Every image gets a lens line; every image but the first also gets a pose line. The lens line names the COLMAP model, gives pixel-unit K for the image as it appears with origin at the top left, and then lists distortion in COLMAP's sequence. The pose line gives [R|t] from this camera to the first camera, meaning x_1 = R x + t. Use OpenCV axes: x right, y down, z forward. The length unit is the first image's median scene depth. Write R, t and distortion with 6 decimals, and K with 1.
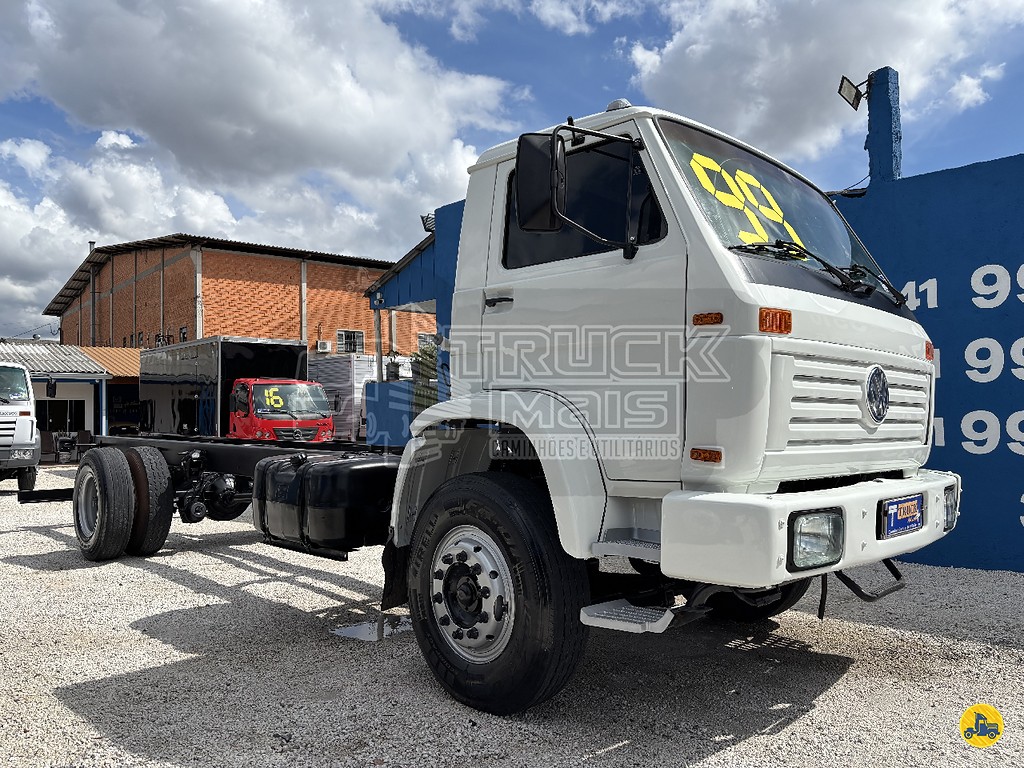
lens RADIAL K [[779.5, 0, 503.5], [0, 779.5, 384.2], [0, 0, 1]] dist [0.037444, -0.008534]
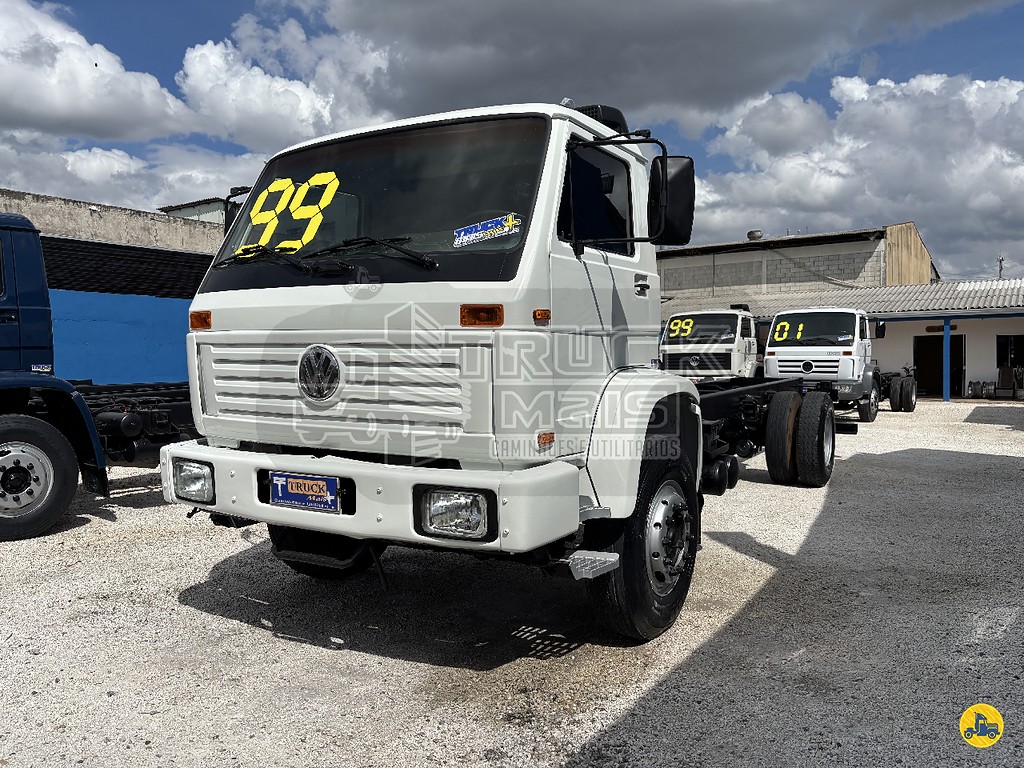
lens RADIAL K [[766.0, 0, 516.4], [0, 766.0, 383.8], [0, 0, 1]] dist [0.091294, -0.139325]
pose [[0.274319, 0.045396, -0.960567, 1.177099], [0.041486, 0.997397, 0.058984, -0.016980], [0.960744, -0.056031, 0.271721, 0.759399]]
